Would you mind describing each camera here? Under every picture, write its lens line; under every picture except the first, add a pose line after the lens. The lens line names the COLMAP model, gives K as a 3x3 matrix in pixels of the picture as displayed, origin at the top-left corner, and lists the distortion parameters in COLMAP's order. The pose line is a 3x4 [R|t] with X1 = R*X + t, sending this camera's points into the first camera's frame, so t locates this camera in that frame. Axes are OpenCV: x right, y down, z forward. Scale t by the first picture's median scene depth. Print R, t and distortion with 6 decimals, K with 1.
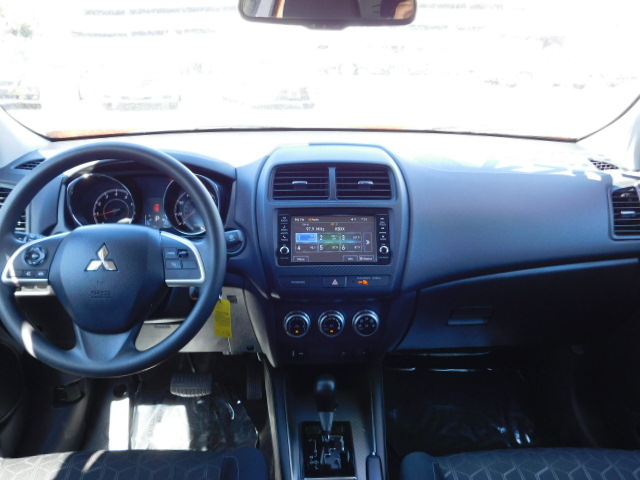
lens RADIAL K [[553.5, 0, 320.0], [0, 553.5, 240.0], [0, 0, 1]] dist [0.003092, 0.000935]
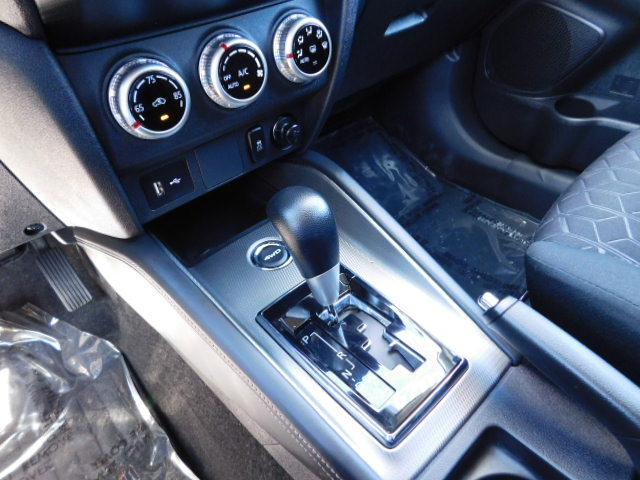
lens RADIAL K [[423.3, 0, 321.5], [0, 423.3, 239.0], [0, 0, 1]] dist [-0.073576, 0.059579]
pose [[0.764716, -0.462302, 0.448871, -0.122125], [0.270393, 0.862535, 0.427692, 0.148770], [-0.584890, -0.205692, 0.784598, 0.734899]]
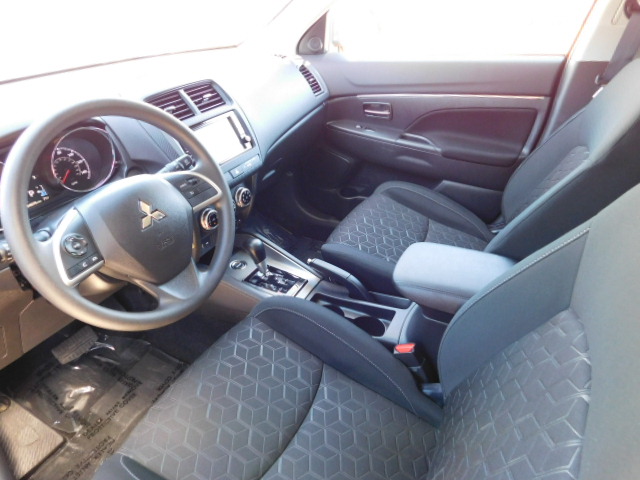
lens RADIAL K [[423.3, 0, 321.5], [0, 423.3, 239.0], [0, 0, 1]] dist [-0.073576, 0.059579]
pose [[0.500644, -0.474869, 0.723778, -0.655980], [0.300985, 0.879430, 0.368797, -0.090565], [-0.811642, 0.033211, 0.583210, 0.235437]]
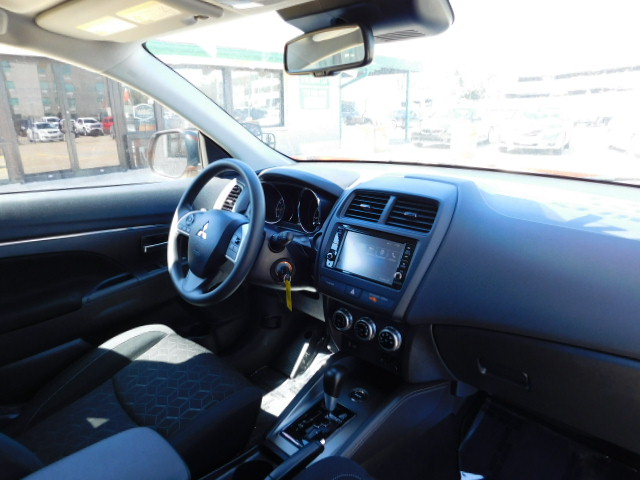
lens RADIAL K [[423.3, 0, 321.5], [0, 423.3, 239.0], [0, 0, 1]] dist [-0.073576, 0.059579]
pose [[0.690757, 0.190890, -0.697435, 0.561765], [-0.209135, 0.976043, 0.060013, -0.069030], [0.692183, 0.104404, 0.714131, 0.291230]]
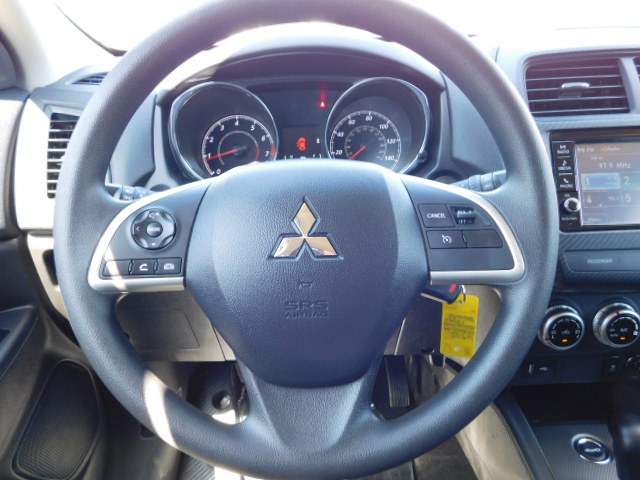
lens RADIAL K [[515.7, 0, 320.0], [0, 515.7, 240.0], [0, 0, 1]] dist [0.013779, 0.006303]
pose [[0.999544, -0.027806, -0.011775, -0.302225], [0.028650, 0.996478, 0.078813, 0.005581], [0.009542, -0.079115, 0.996820, 0.458771]]
